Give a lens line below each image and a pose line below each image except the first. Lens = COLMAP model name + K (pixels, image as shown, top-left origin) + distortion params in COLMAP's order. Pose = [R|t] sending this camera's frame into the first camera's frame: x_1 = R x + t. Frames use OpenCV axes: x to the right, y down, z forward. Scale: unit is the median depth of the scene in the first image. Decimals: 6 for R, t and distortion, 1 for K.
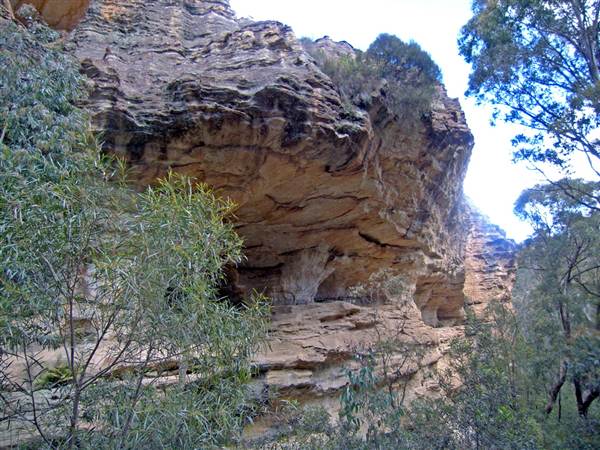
lens RADIAL K [[493.9, 0, 297.4], [0, 493.9, 223.7], [0, 0, 1]] dist [-0.066104, 0.004759]
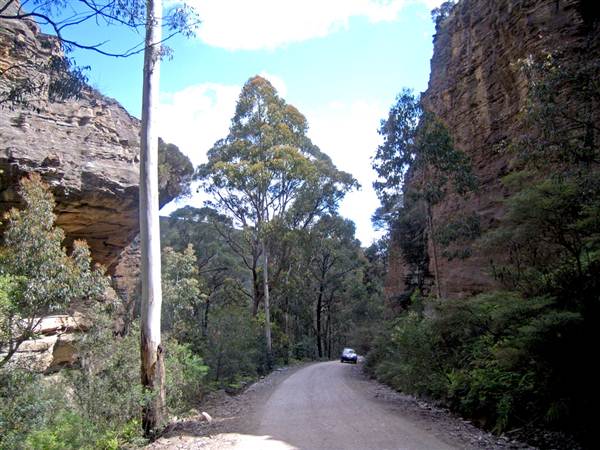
lens RADIAL K [[493.9, 0, 297.4], [0, 493.9, 223.7], [0, 0, 1]] dist [-0.066104, 0.004759]
pose [[0.672443, 0.166114, 0.721268, -0.345955], [-0.235418, 0.971885, -0.004351, -0.099115], [-0.701712, -0.166873, 0.692643, -0.265369]]
